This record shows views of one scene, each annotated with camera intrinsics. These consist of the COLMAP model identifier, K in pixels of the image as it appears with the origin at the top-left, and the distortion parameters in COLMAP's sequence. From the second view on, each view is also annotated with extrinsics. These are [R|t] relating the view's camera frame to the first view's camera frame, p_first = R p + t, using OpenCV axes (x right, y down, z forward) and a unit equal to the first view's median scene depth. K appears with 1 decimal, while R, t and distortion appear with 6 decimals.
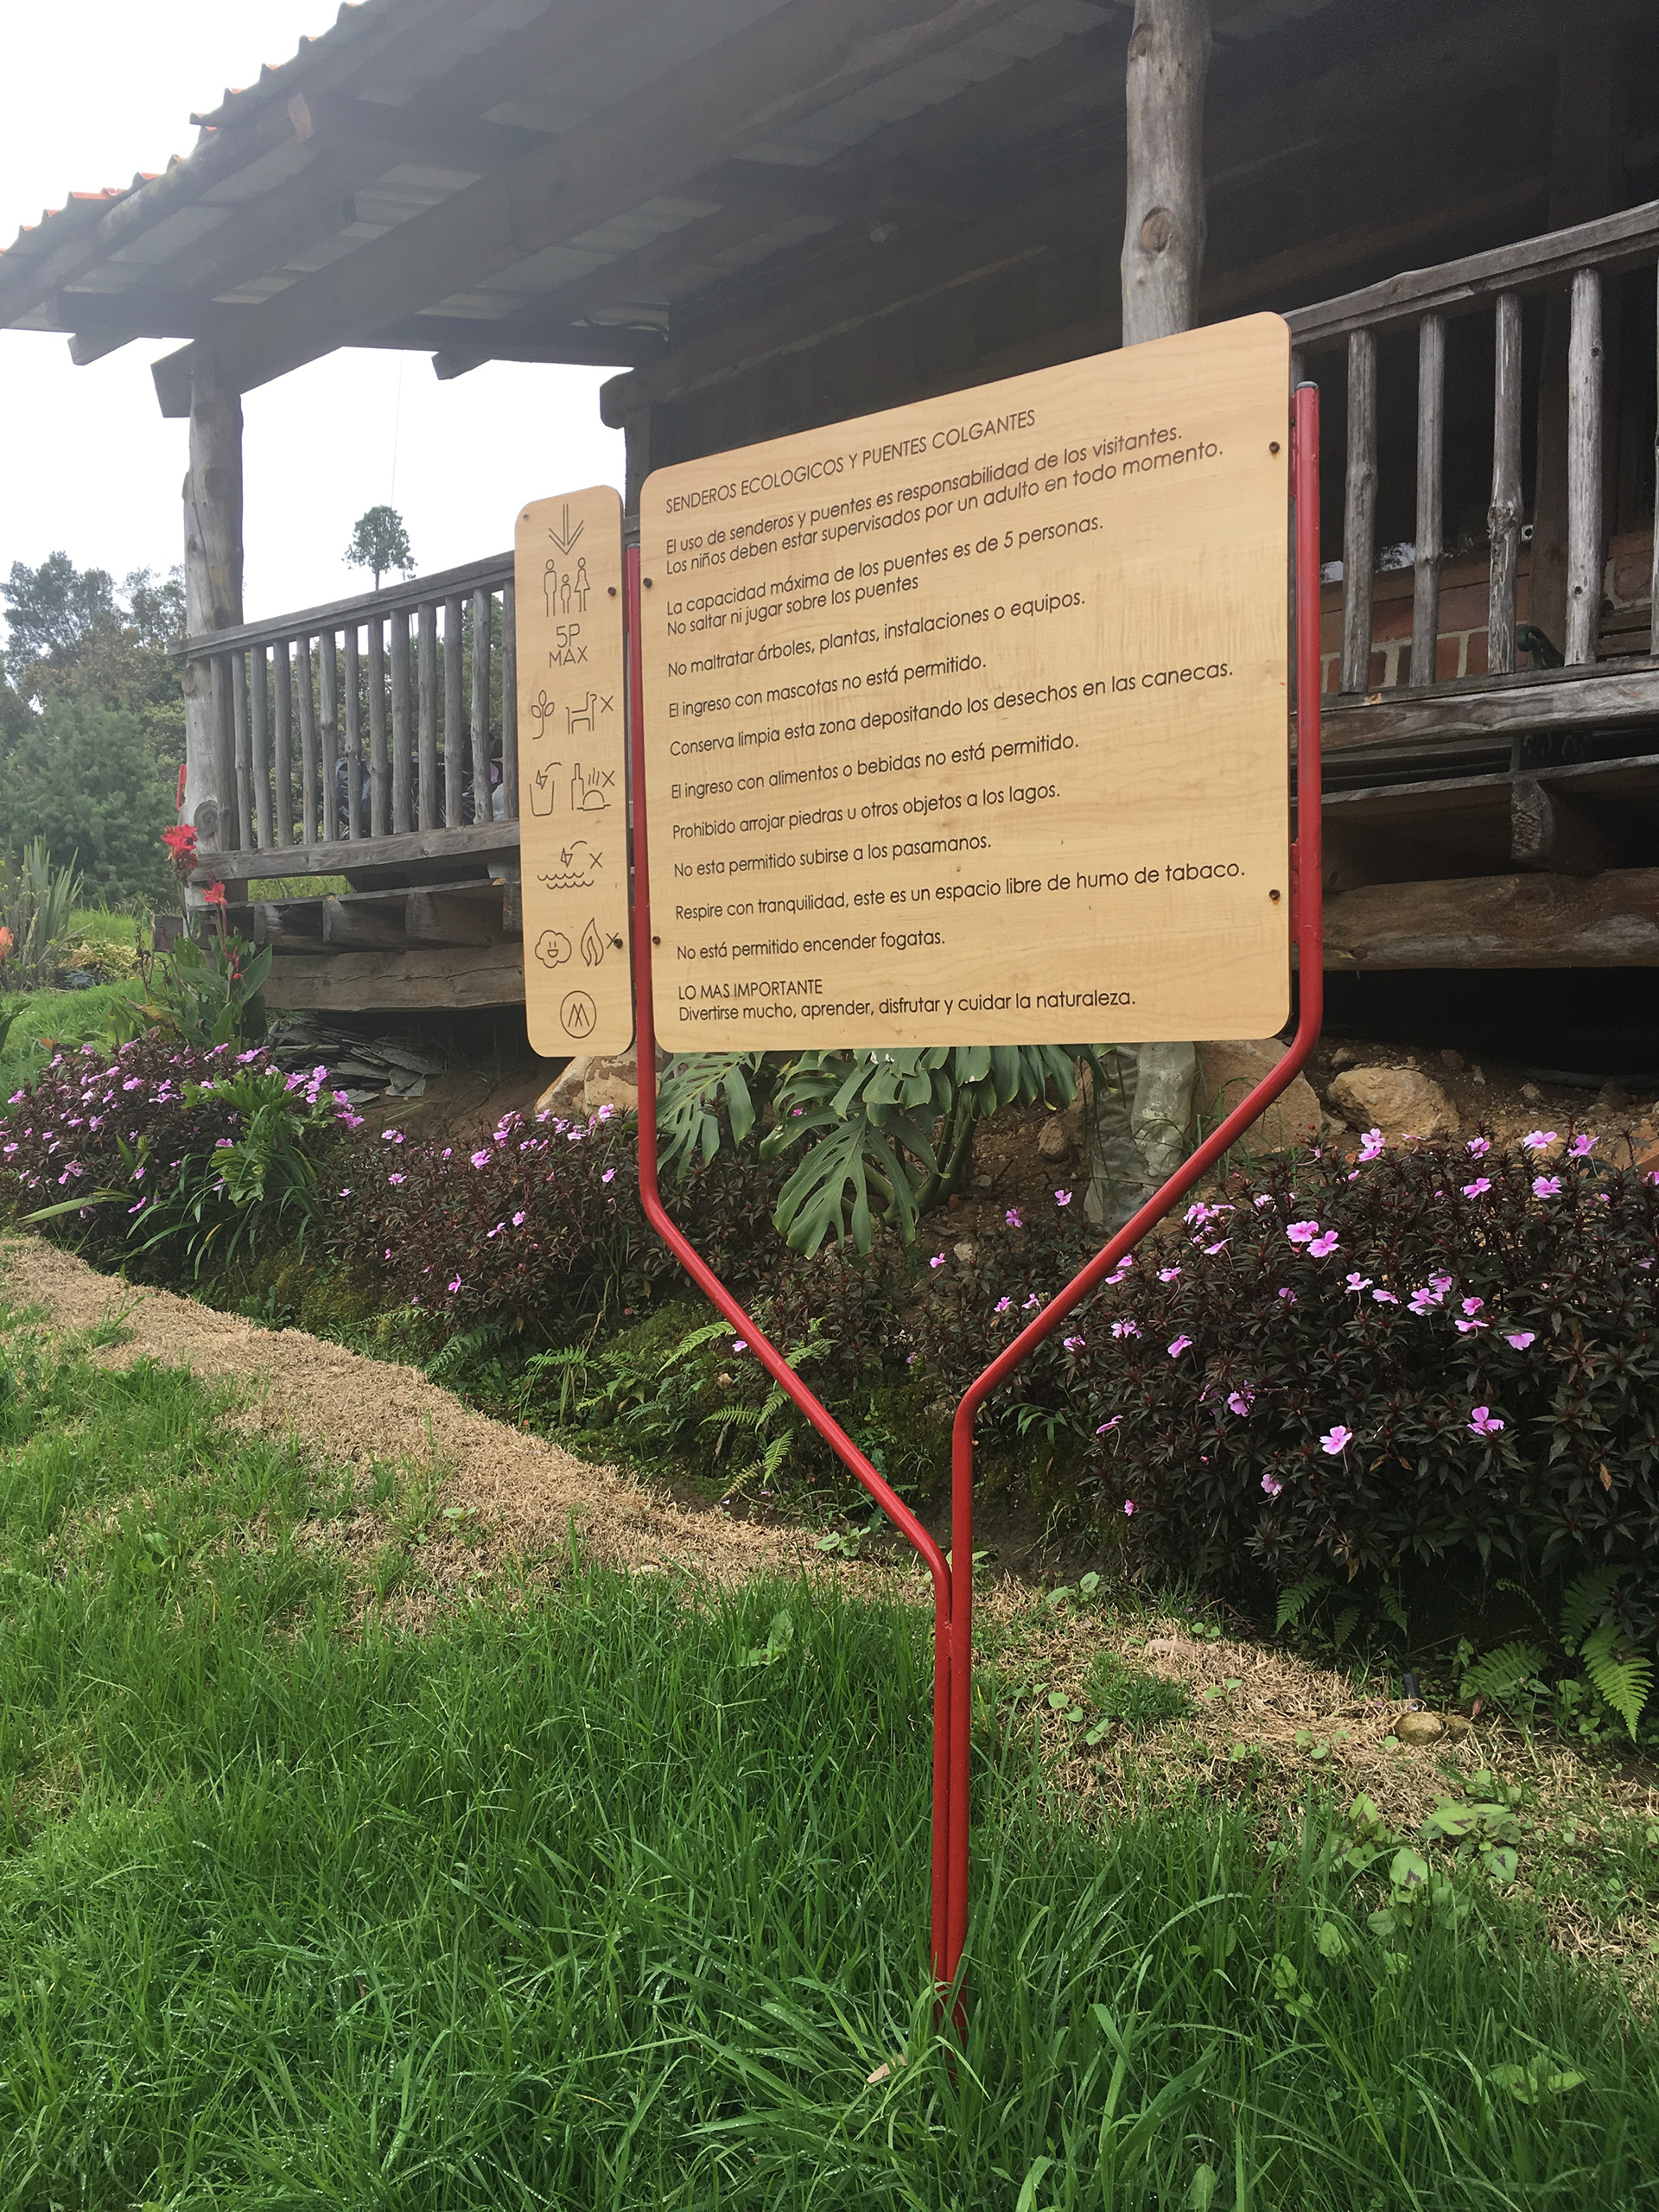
lens RADIAL K [[1887.2, 0, 829.5], [0, 1887.2, 1106.0], [0, 0, 1]] dist [0.045511, -0.000813]
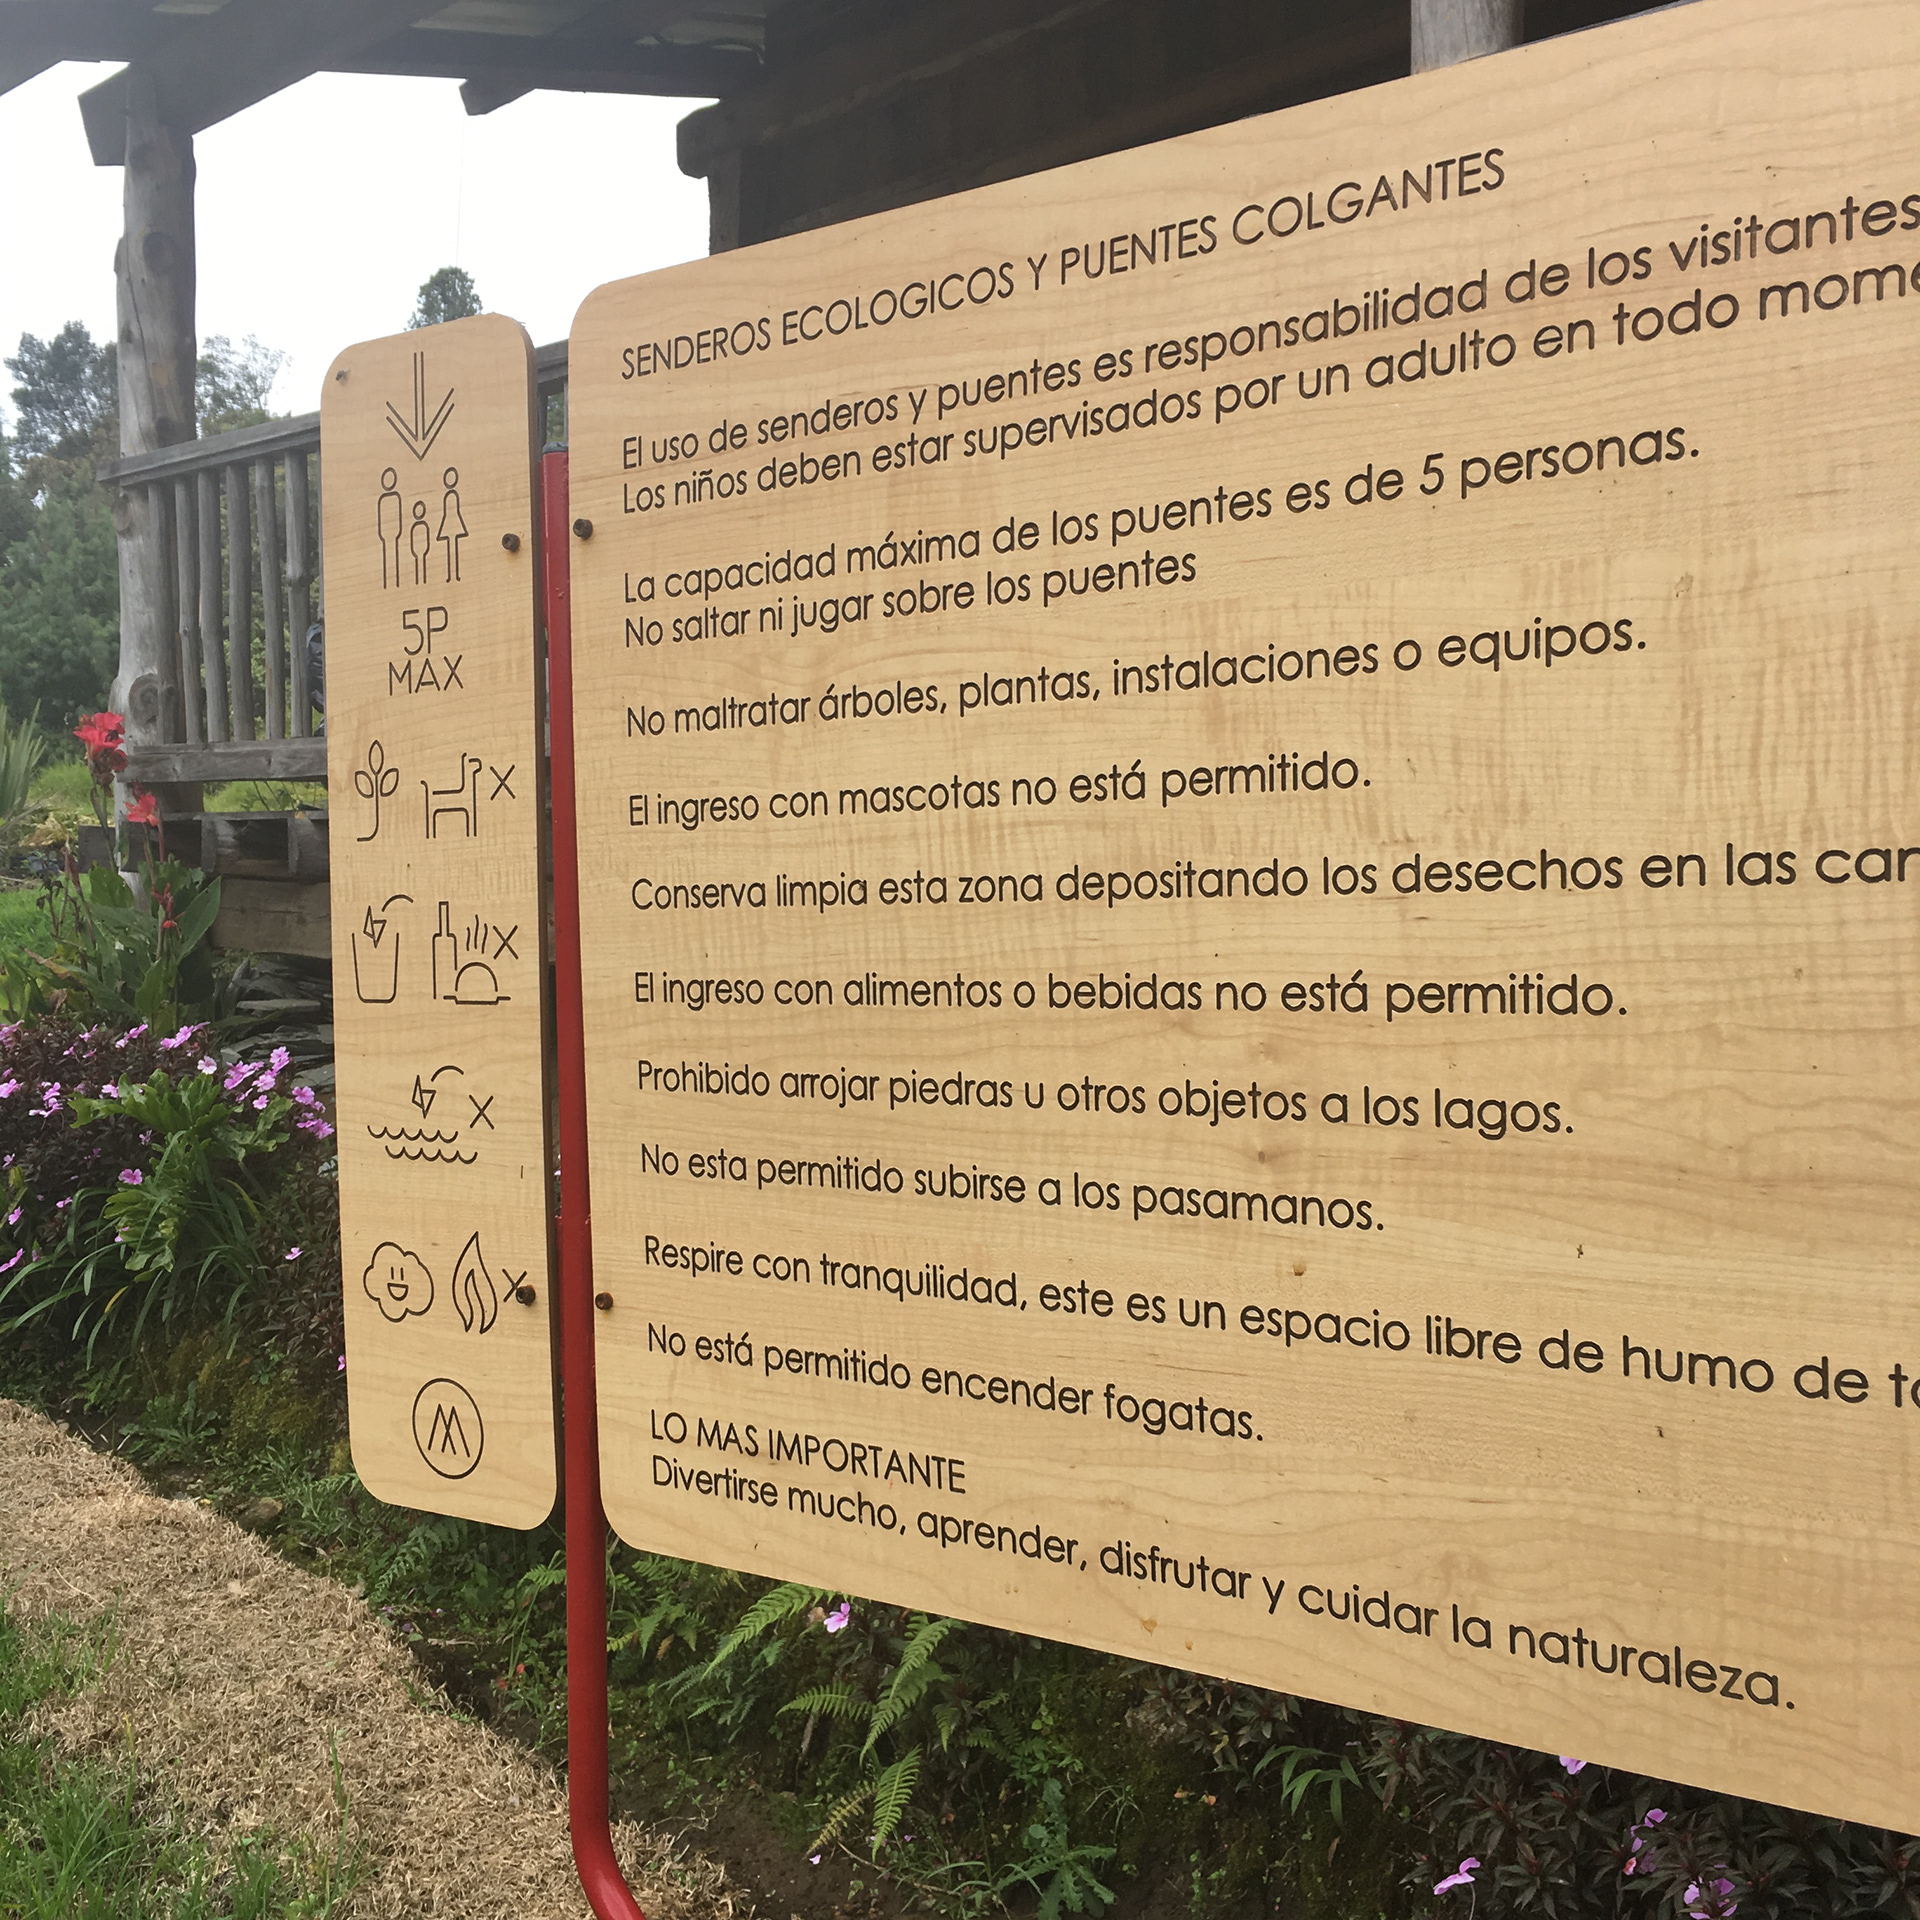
lens RADIAL K [[2197.1, 0, 960.0], [0, 2197.1, 960.0], [0, 0, 1]] dist [0.043472, -0.006726]
pose [[0.999982, -0.000747, -0.005890, -0.001941], [0.000739, 0.999999, -0.001359, -0.177629], [0.005891, 0.001355, 0.999982, 0.485397]]
